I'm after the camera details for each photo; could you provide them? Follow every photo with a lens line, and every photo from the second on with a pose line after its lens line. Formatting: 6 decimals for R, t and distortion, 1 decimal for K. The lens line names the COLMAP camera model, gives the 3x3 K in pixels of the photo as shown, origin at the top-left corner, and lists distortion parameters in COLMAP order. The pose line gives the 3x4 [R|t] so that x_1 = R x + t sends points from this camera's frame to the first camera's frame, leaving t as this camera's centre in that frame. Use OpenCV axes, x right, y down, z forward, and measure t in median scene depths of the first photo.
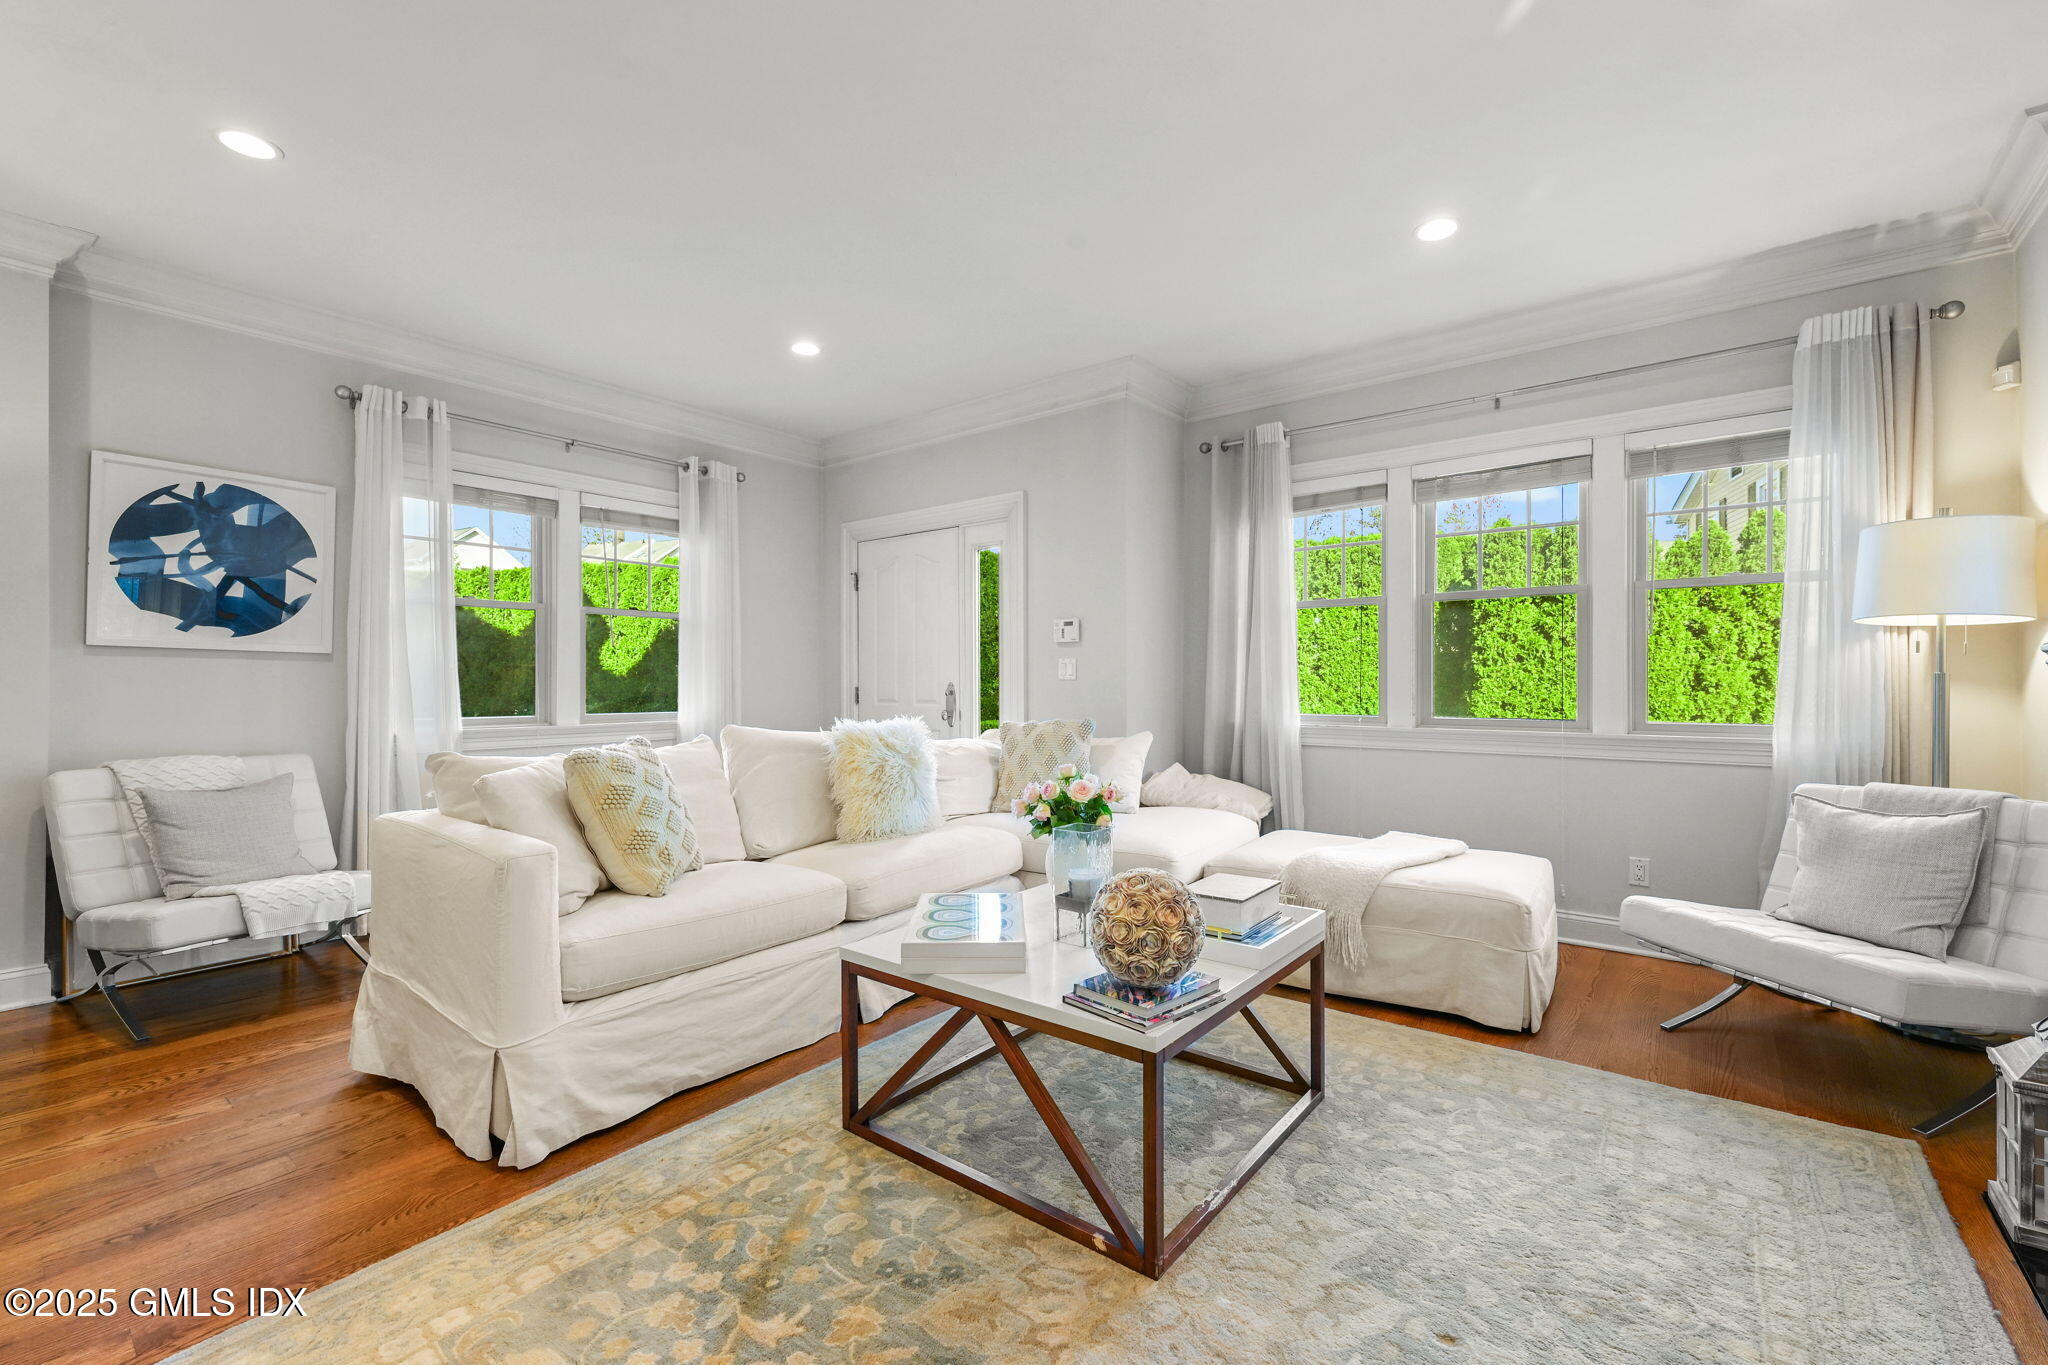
lens RADIAL K [[872.9, 0, 1024.0], [0, 872.9, 682.5], [0, 0, 1]] dist [-0.000884, 0.000124]
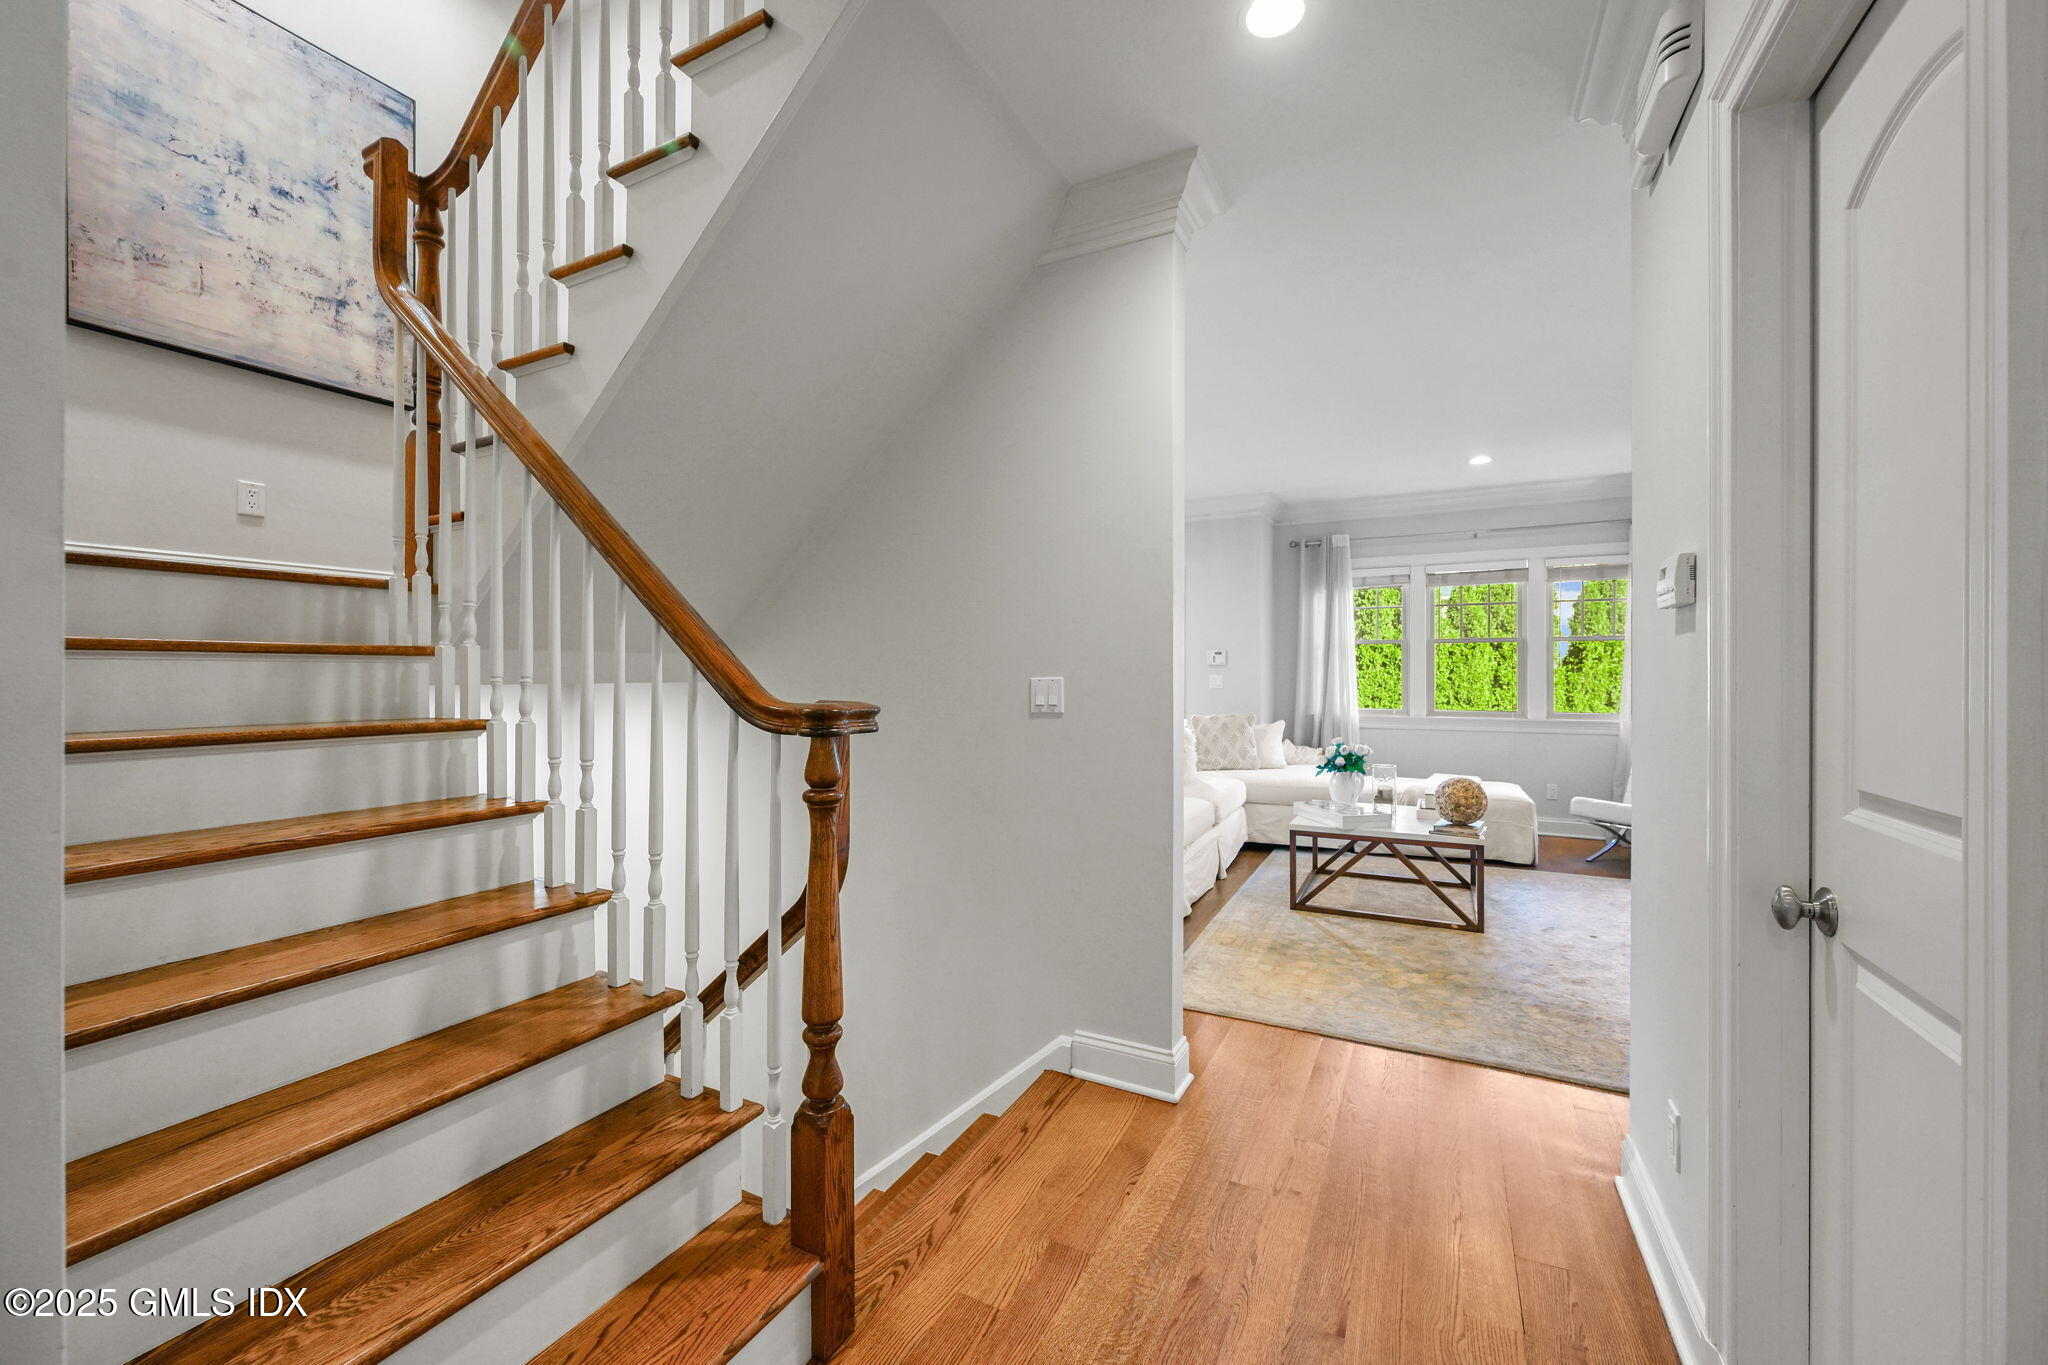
lens RADIAL K [[815.4, 0, 1024.0], [0, 815.4, 682.5], [0, 0, 1]] dist [-0.000269, 0.000015]
pose [[0.980103, -0.002499, 0.198474, -0.592511], [0.000318, 0.999939, 0.011016, -0.030443], [-0.198490, -0.010734, 0.980044, -0.388772]]
